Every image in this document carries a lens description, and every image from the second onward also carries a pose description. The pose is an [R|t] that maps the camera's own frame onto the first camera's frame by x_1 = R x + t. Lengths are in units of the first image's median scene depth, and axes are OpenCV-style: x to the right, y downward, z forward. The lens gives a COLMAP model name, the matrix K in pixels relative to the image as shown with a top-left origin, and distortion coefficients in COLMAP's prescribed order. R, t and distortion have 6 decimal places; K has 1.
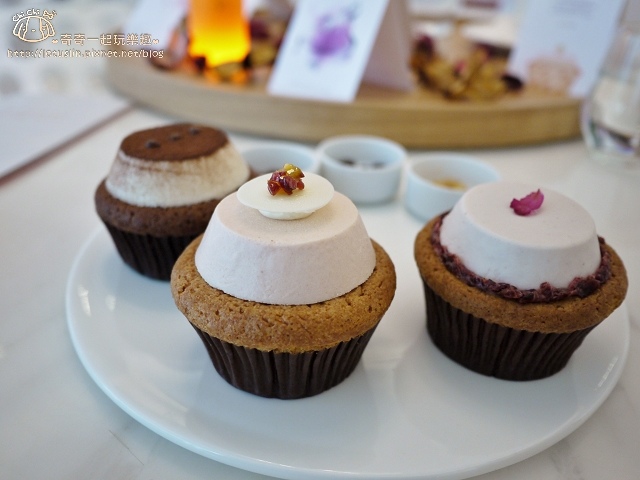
lens RADIAL K [[577.4, 0, 320.0], [0, 577.4, 240.0], [0, 0, 1]] dist [-0.002968, -0.002866]
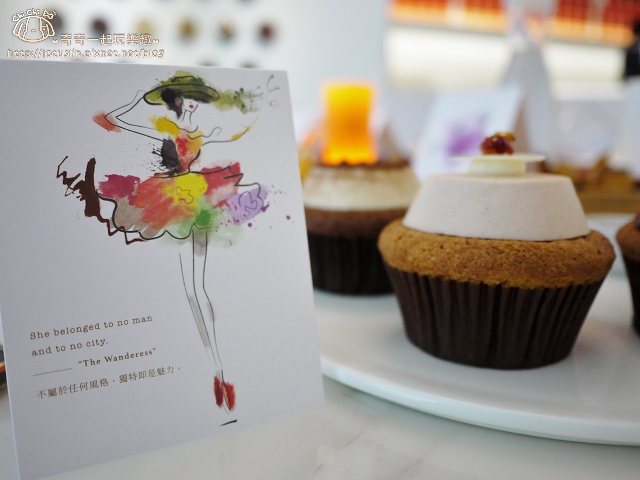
lens RADIAL K [[577.4, 0, 320.0], [0, 577.4, 240.0], [0, 0, 1]] dist [-0.002968, -0.002866]
pose [[0.991070, 0.013667, -0.132641, -0.256944], [-0.059515, 0.935493, -0.348298, 0.480190], [0.119324, 0.353082, 0.927952, 0.040713]]
